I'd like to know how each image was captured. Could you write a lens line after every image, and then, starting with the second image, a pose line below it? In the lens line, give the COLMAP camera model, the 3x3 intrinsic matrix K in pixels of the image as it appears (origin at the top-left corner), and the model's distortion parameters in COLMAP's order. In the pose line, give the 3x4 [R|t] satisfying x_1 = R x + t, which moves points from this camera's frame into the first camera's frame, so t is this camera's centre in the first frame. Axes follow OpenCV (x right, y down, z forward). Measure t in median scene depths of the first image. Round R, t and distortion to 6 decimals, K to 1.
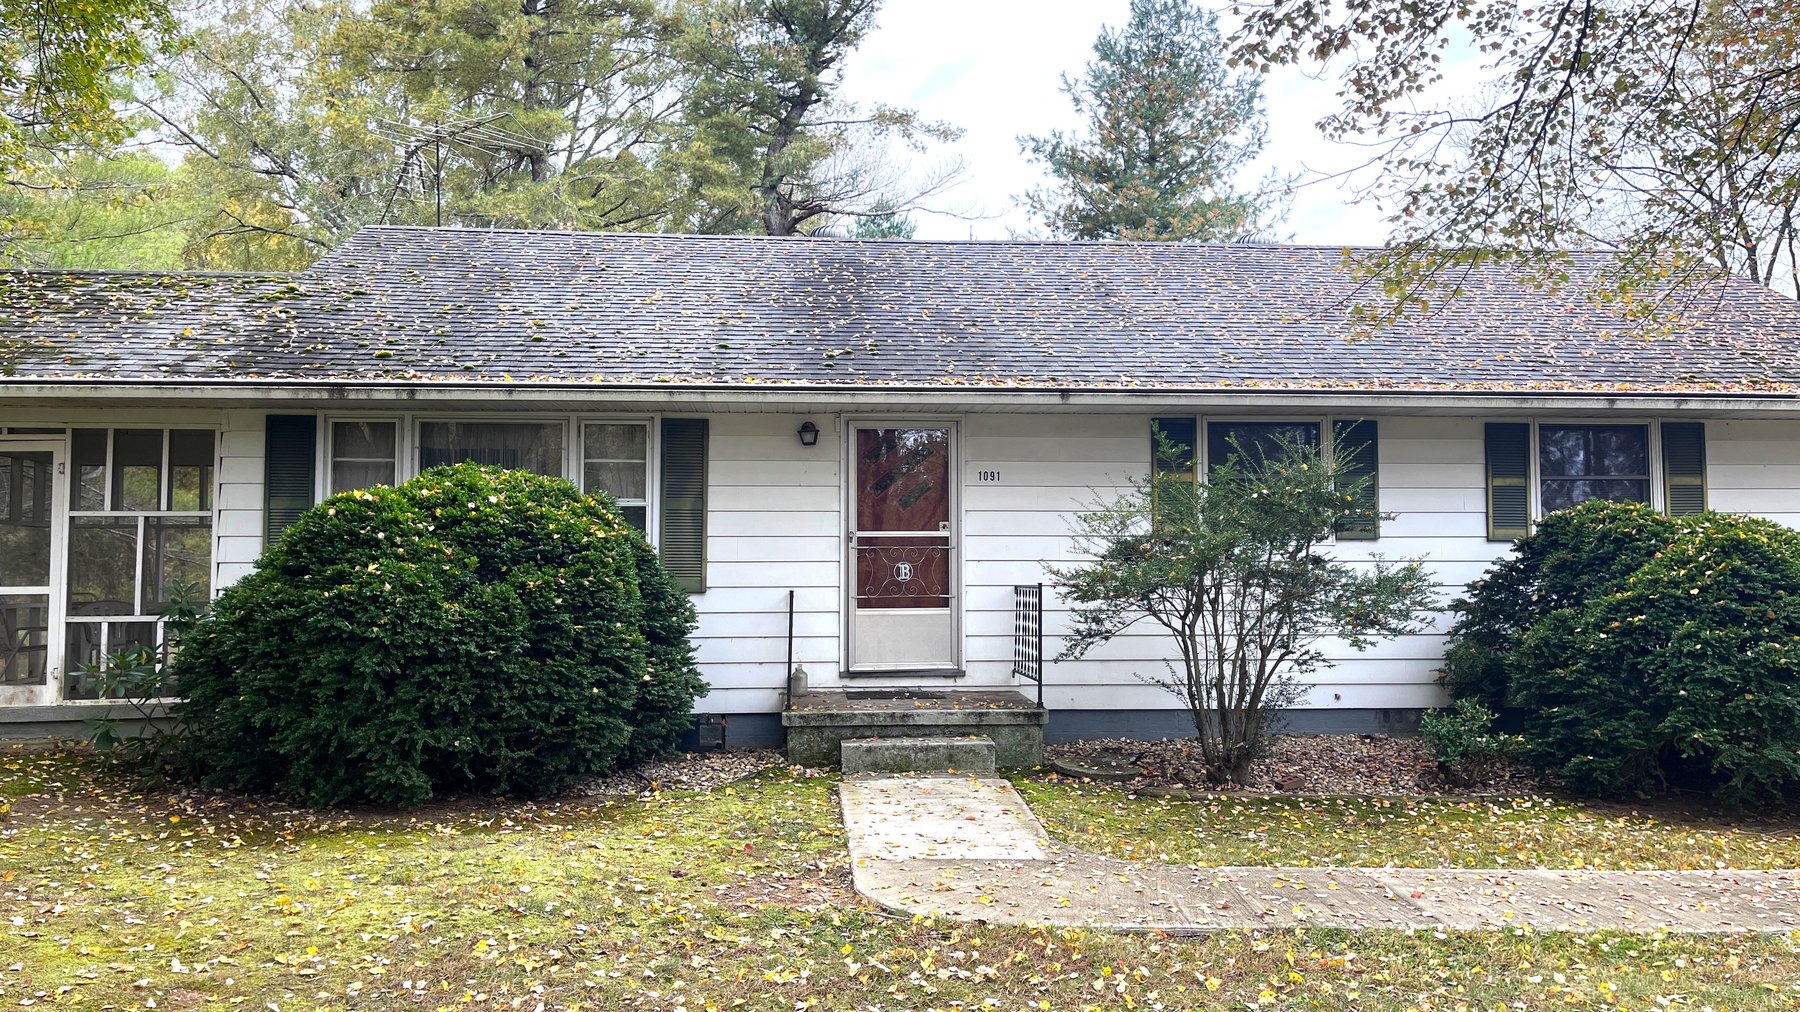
lens RADIAL K [[1357.3, 0, 900.0], [0, 1357.3, 506.0], [0, 0, 1]] dist [0.045131, -0.047311]
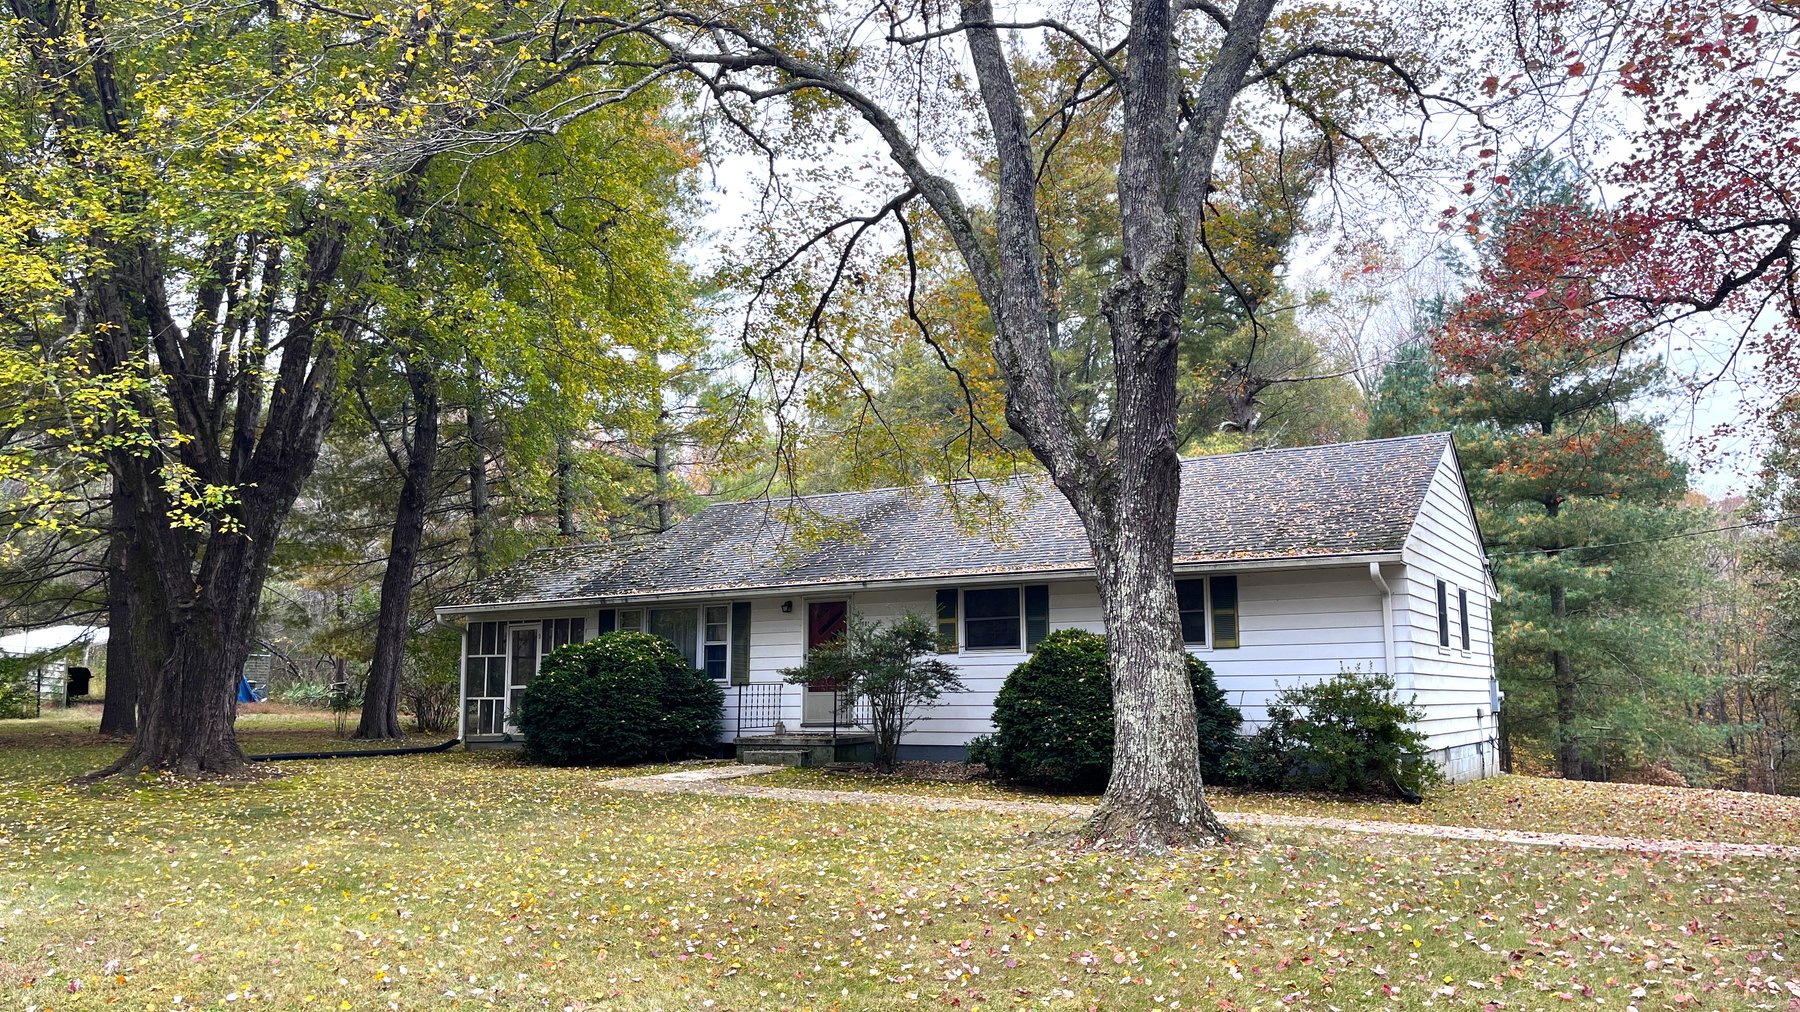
lens RADIAL K [[1357.3, 0, 900.0], [0, 1357.3, 506.0], [0, 0, 1]] dist [0.045131, -0.047311]
pose [[0.815485, -0.086851, -0.572225, 1.274725], [0.033574, 0.994111, -0.103038, 0.012436], [0.577804, 0.064814, 0.813598, -0.595964]]
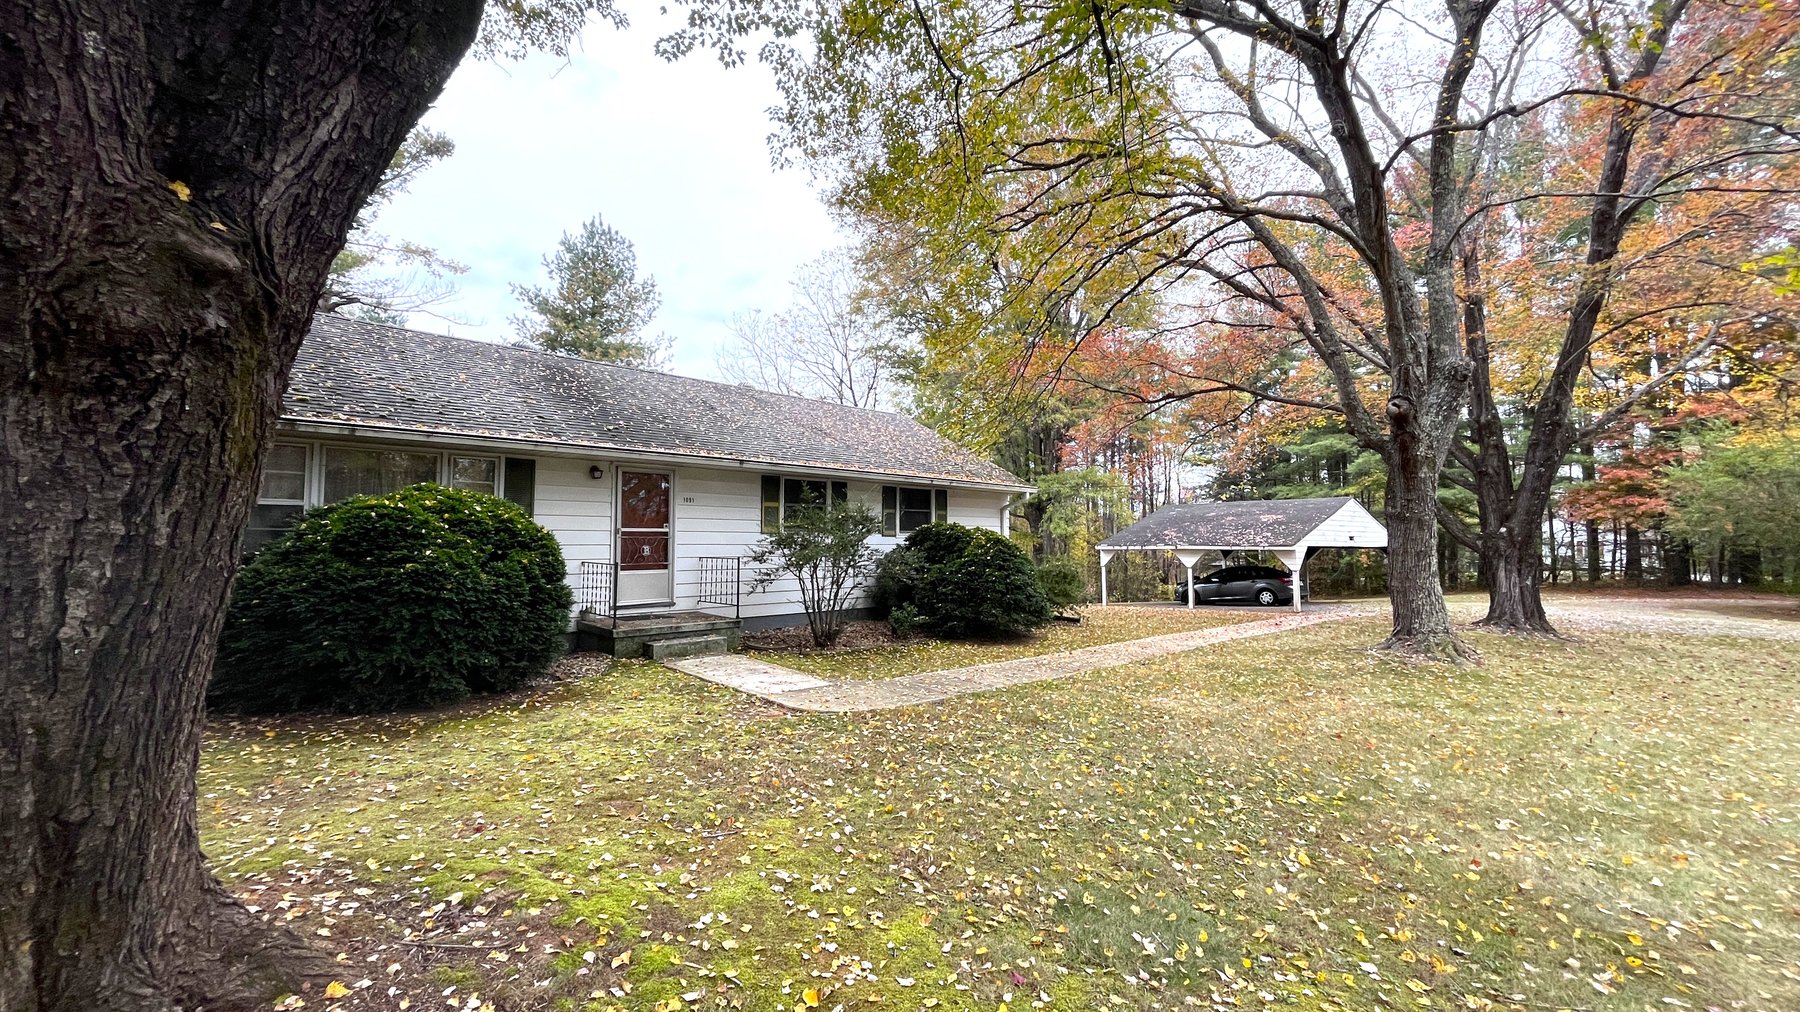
lens RADIAL K [[724.2, 0, 894.3], [0, 724.2, 506.0], [0, 0, 1]] dist [-0.002013, -0.000296]
pose [[0.770459, 0.035142, 0.636520, -0.369545], [-0.035291, 0.999299, -0.012454, -0.011782], [-0.636512, -0.012868, 0.771160, 0.025072]]
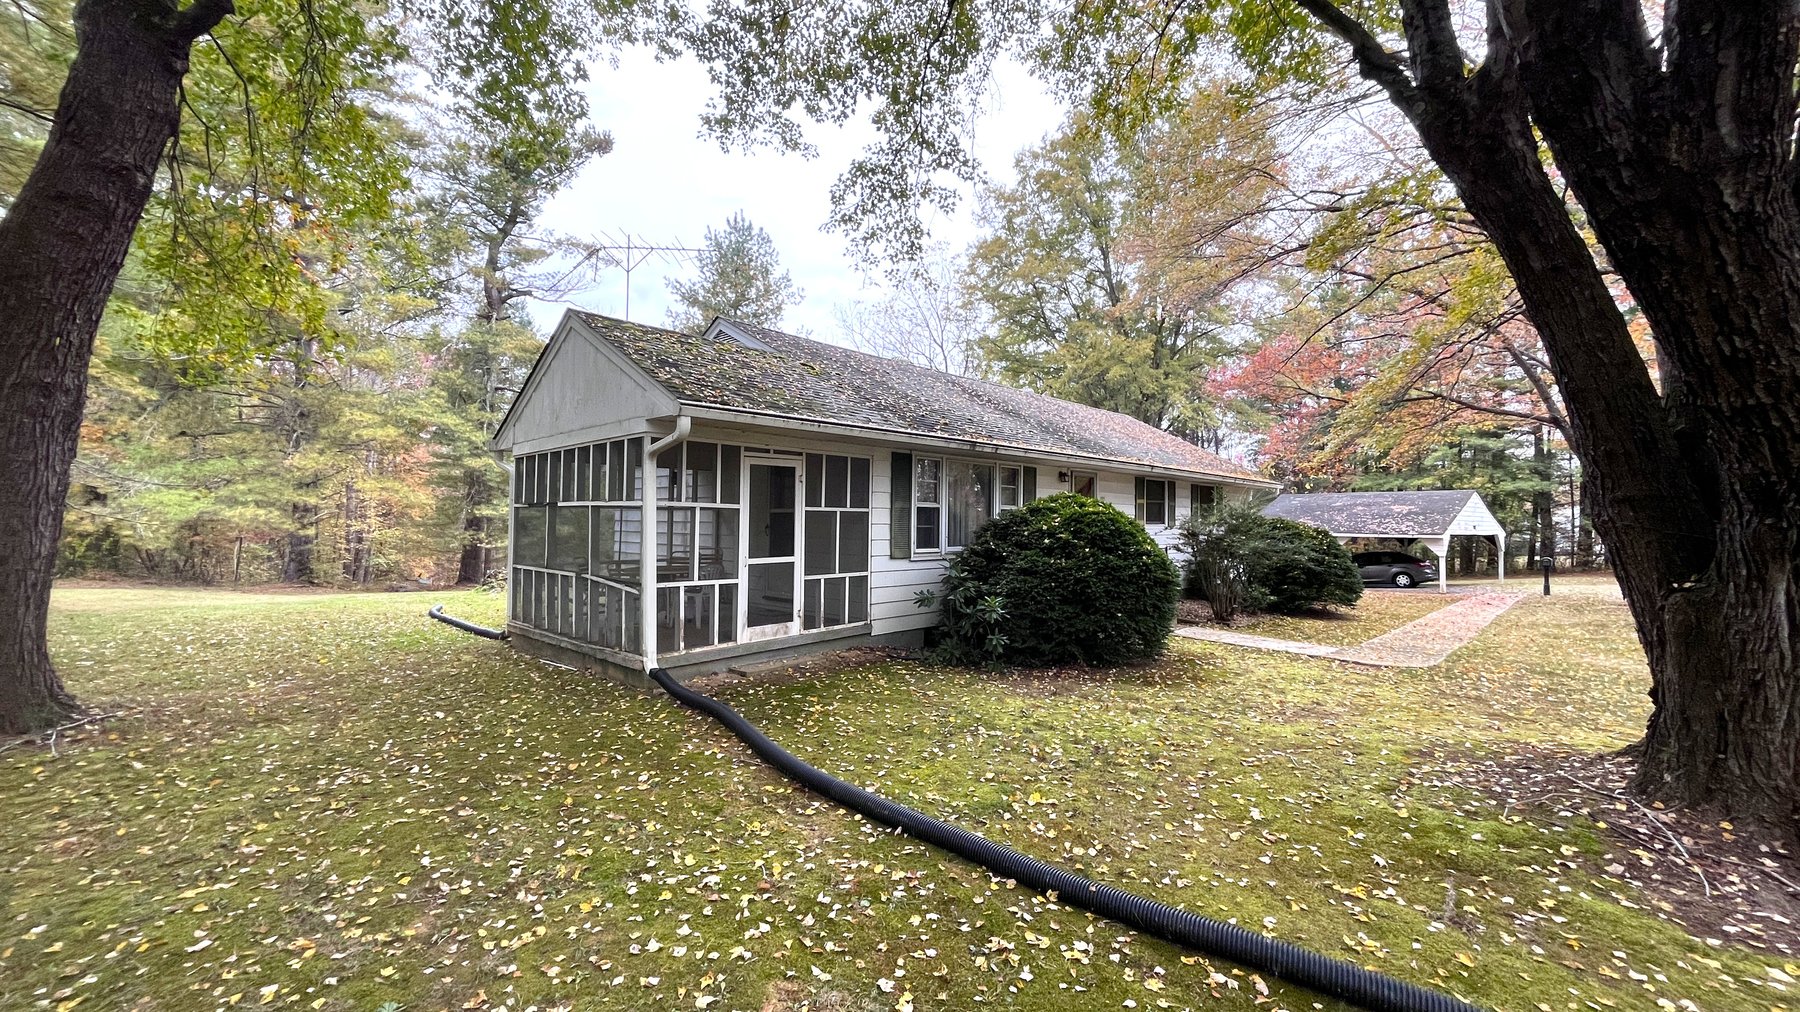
lens RADIAL K [[731.3, 0, 900.7], [0, 731.3, 504.2], [0, 0, 1]] dist [-0.003224, -0.000437]
pose [[0.743235, 0.024560, 0.668579, -1.040031], [-0.040952, 0.999122, 0.008823, -0.010715], [-0.667776, -0.033937, 0.743589, 0.313600]]
